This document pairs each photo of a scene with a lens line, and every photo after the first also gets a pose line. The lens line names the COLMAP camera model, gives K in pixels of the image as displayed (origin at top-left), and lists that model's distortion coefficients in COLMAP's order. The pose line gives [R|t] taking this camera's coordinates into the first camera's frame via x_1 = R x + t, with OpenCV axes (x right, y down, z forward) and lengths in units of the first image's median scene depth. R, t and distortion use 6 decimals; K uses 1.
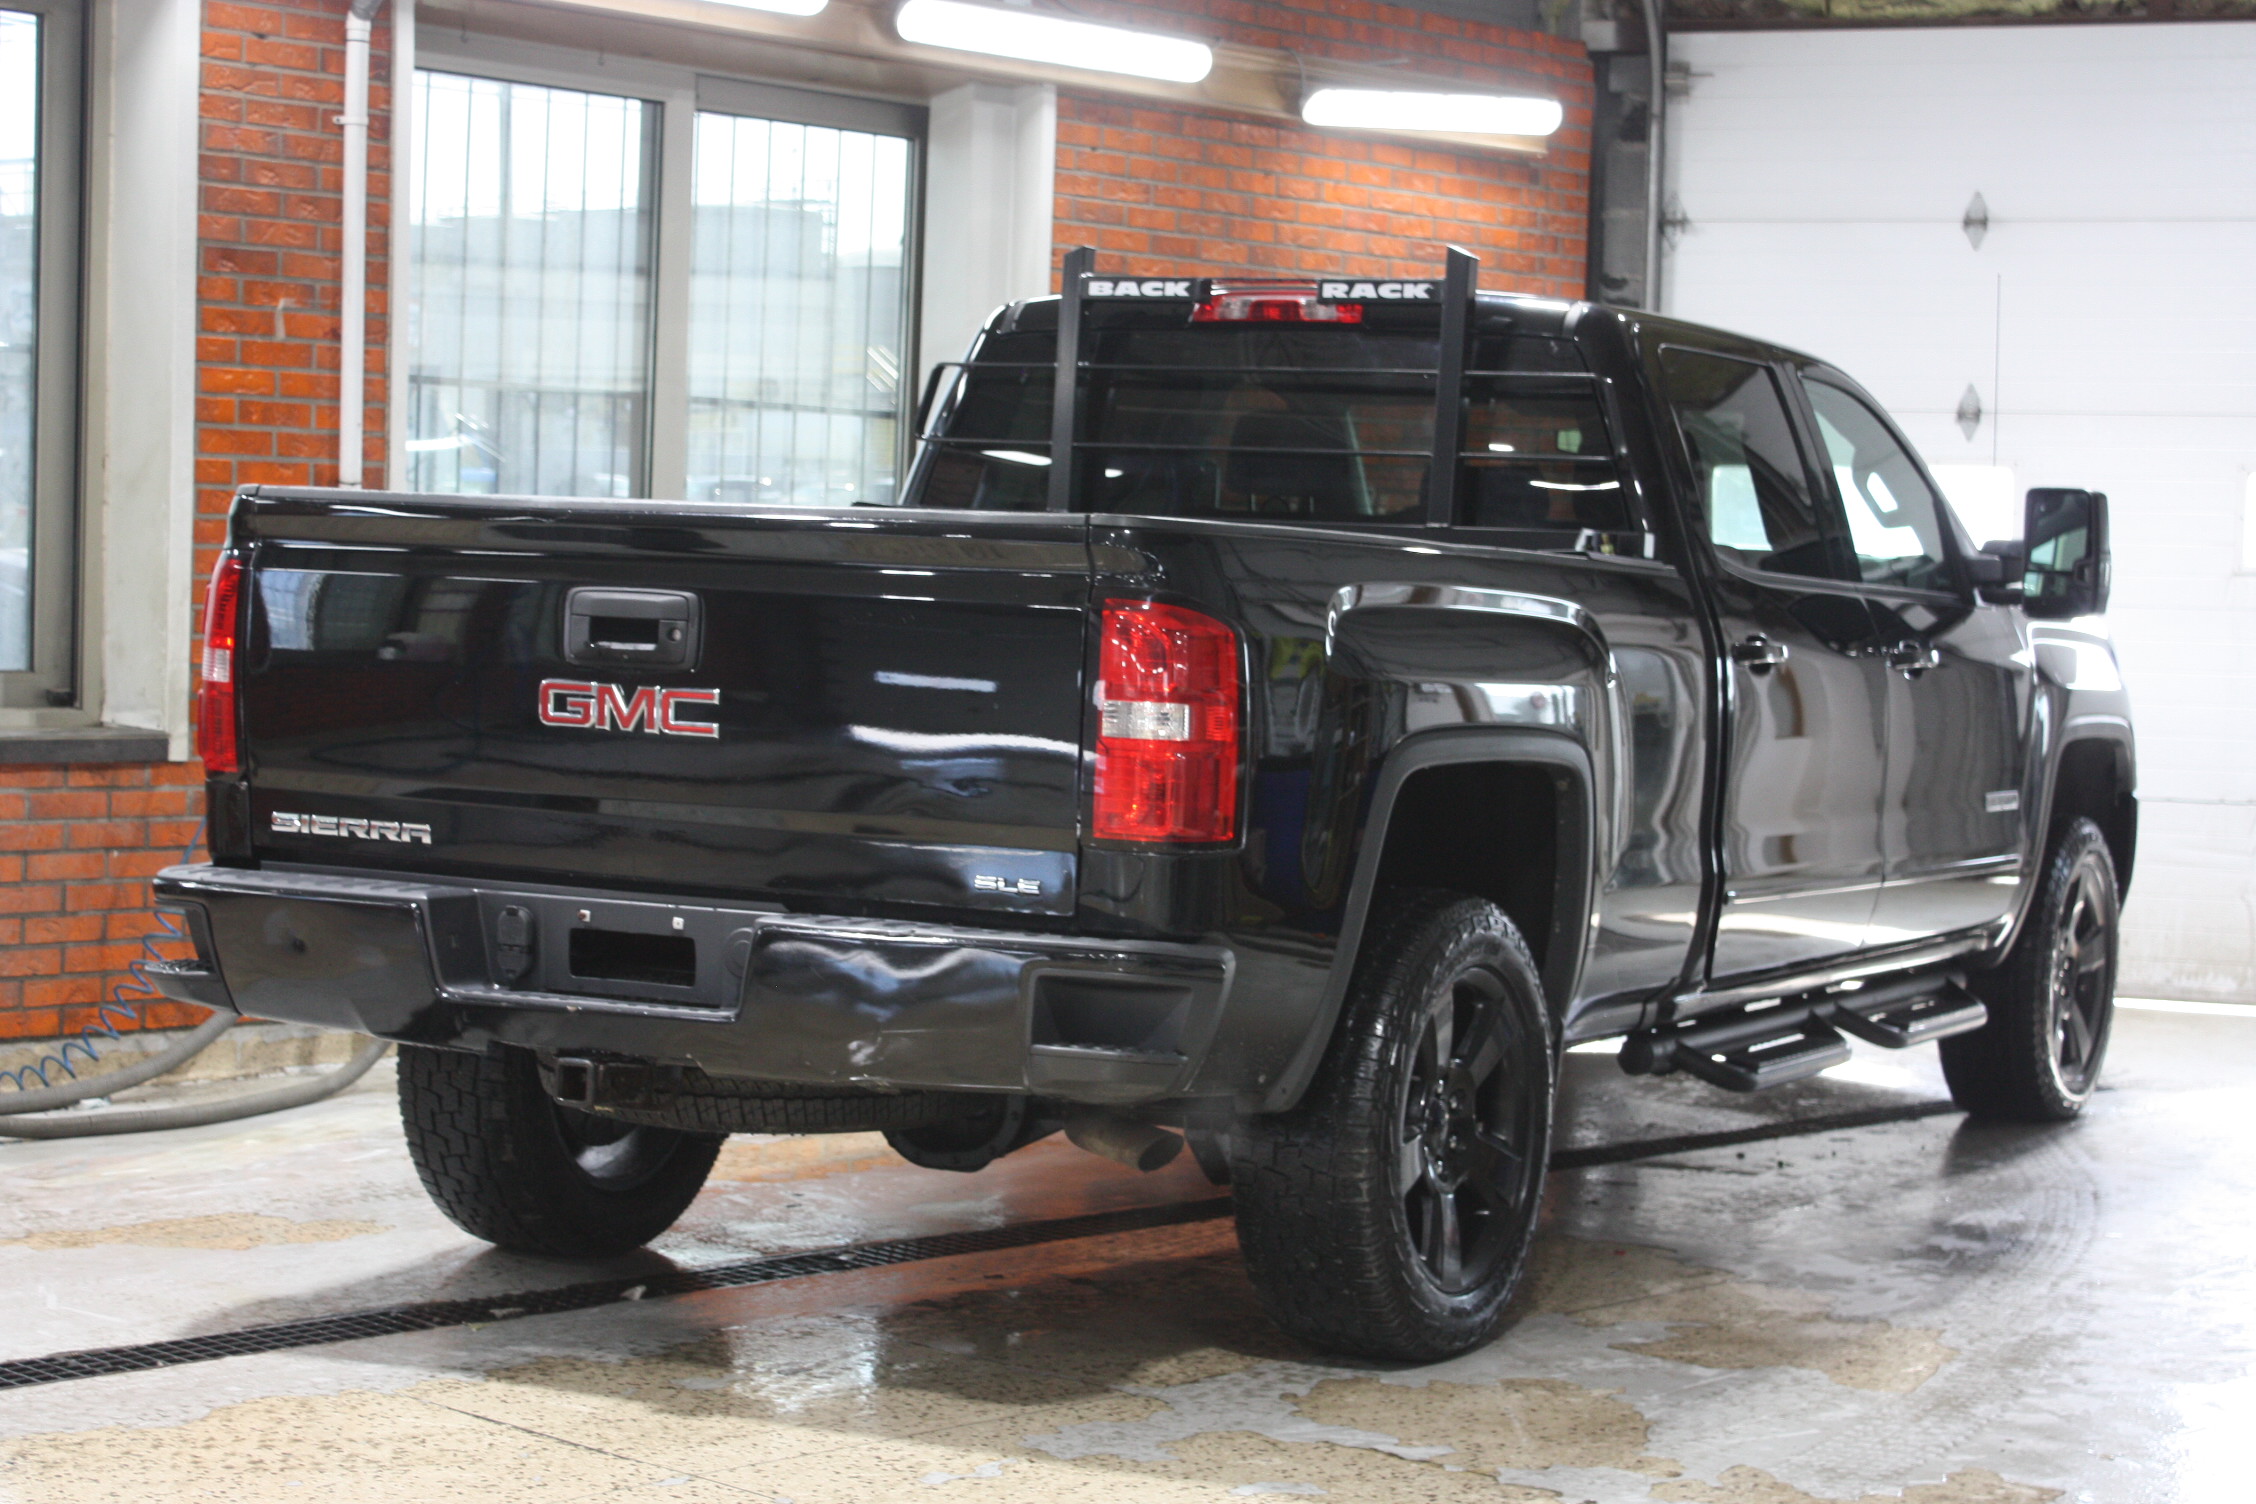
lens RADIAL K [[4032.9, 0, 1125.7], [0, 4032.9, 756.3], [0, 0, 1]] dist [0.020100, 0.000000]
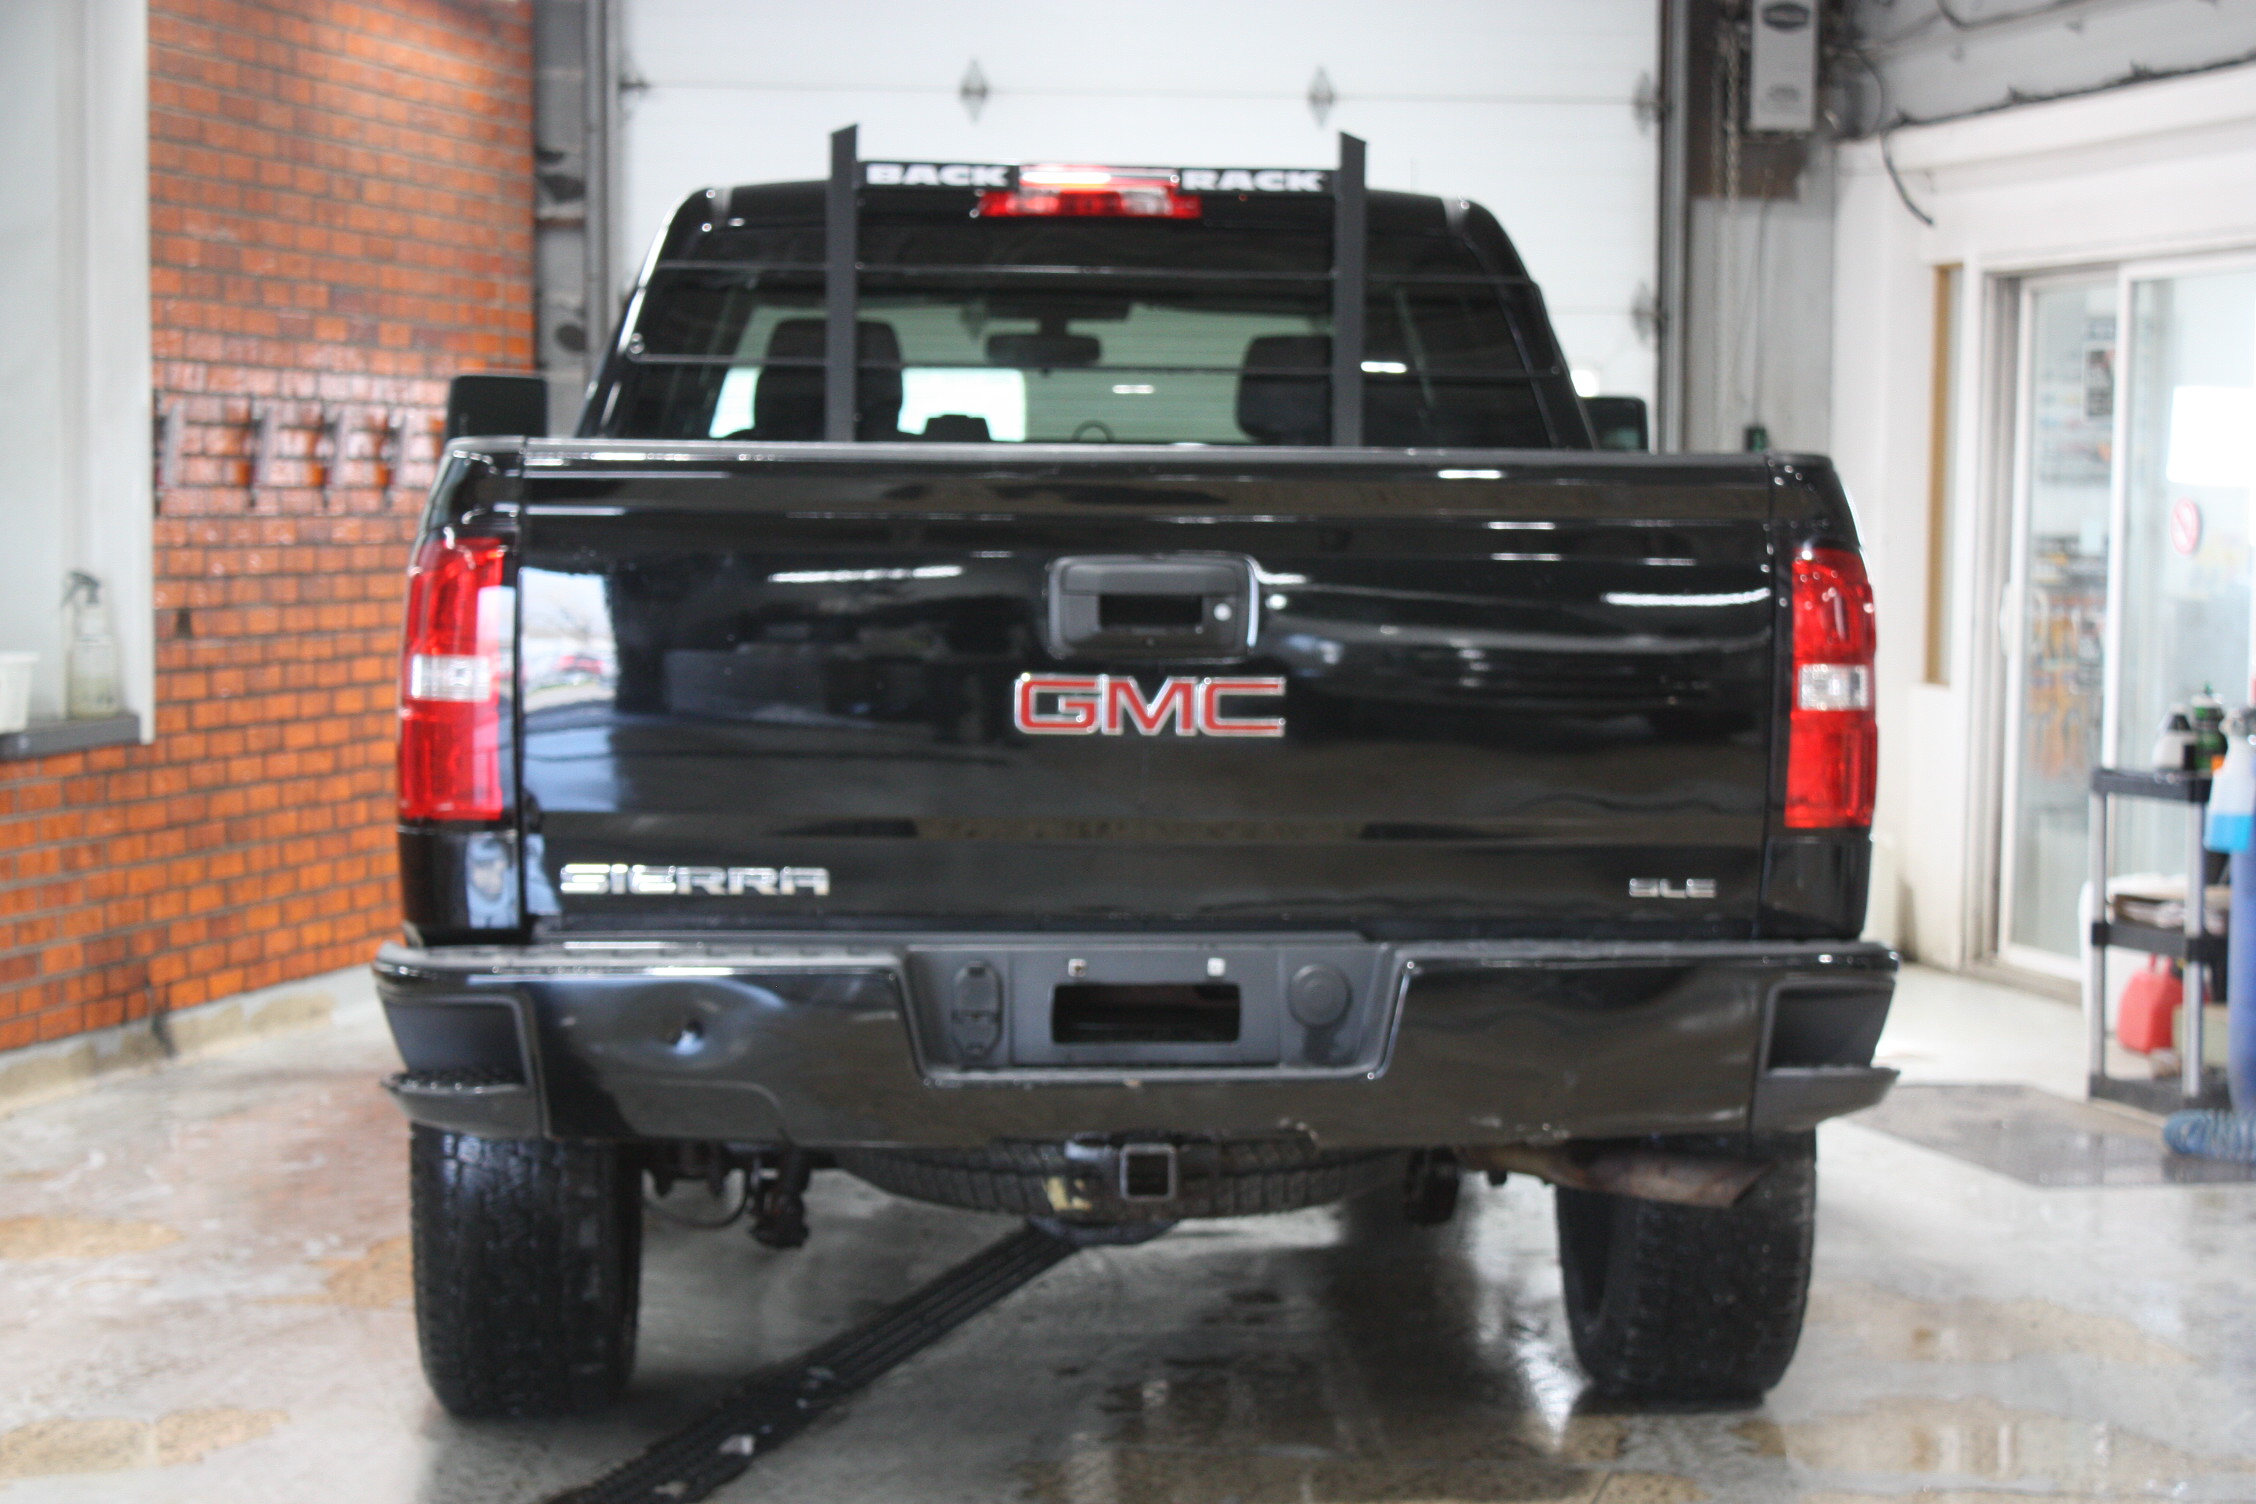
lens RADIAL K [[4701.0, 0, 1126.6], [0, 4701.0, 741.6], [0, 0, 1]] dist [0.050357, 0.000000]
pose [[0.856747, -0.055306, 0.512764, -0.573686], [0.049530, 0.998461, 0.024934, -0.026825], [-0.513354, 0.004035, 0.858168, 0.184230]]
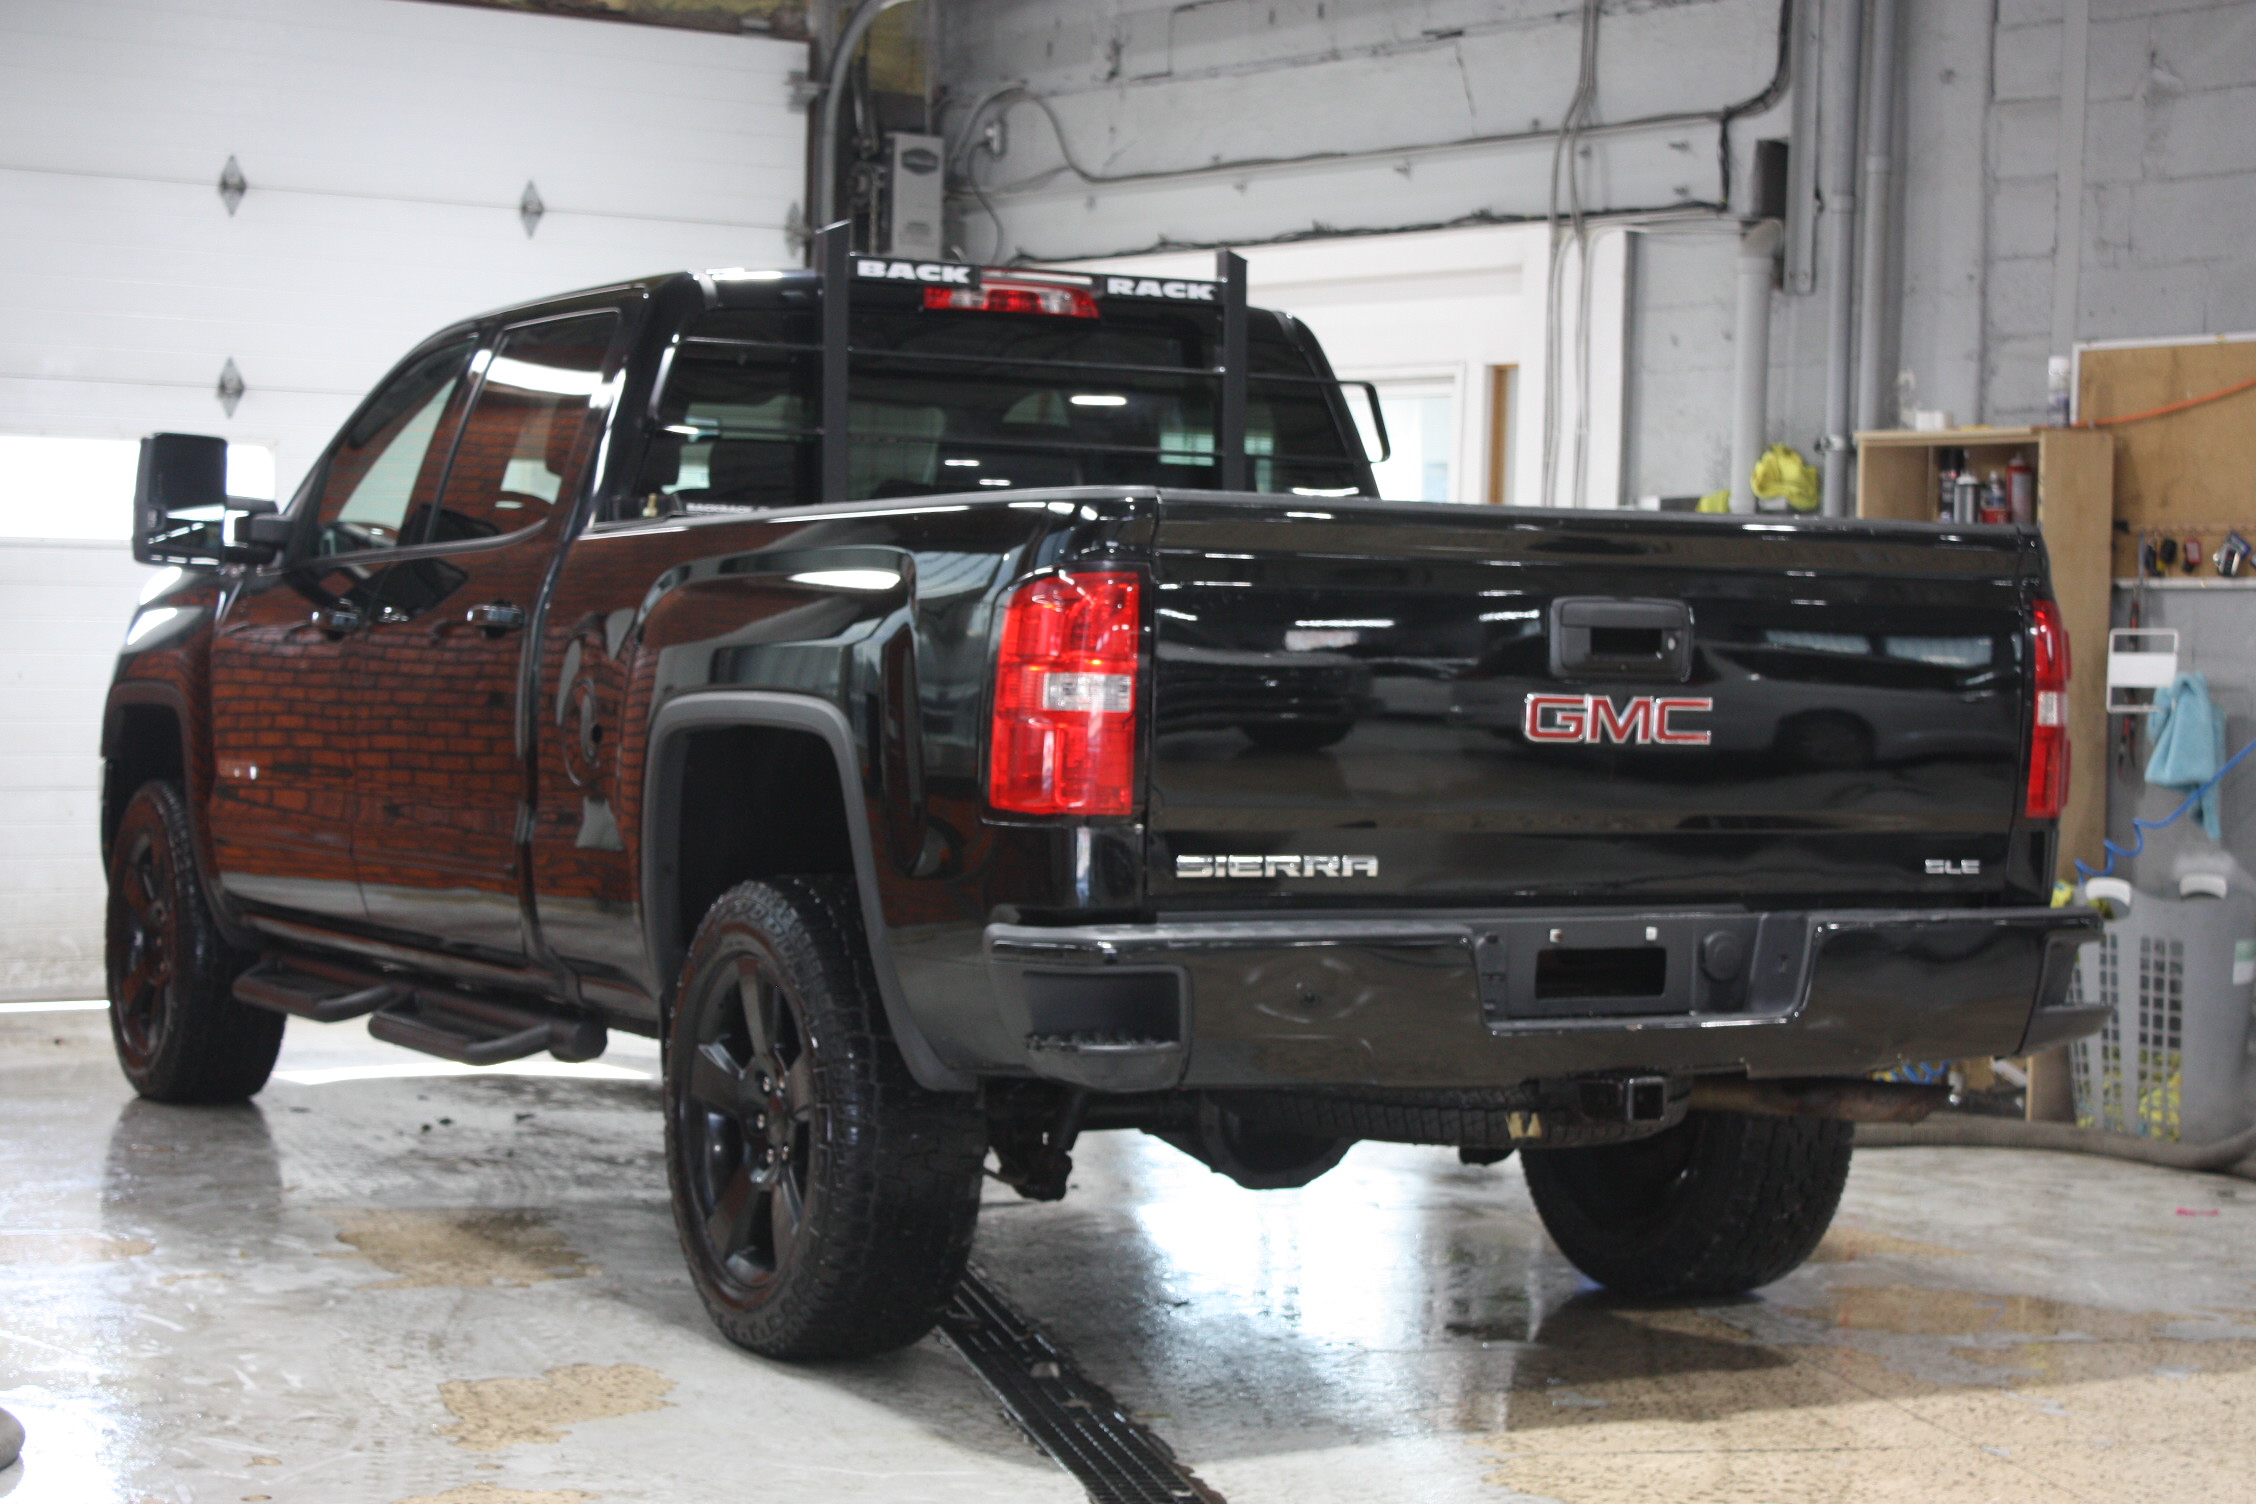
lens RADIAL K [[4378.2, 0, 1131.8], [0, 4378.2, 759.6], [0, 0, 1]] dist [0.057983, 0.000000]
pose [[0.568726, -0.045698, 0.821256, -1.006242], [0.039960, 0.998812, 0.027905, -0.034658], [-0.821556, 0.016947, 0.569877, 0.459951]]
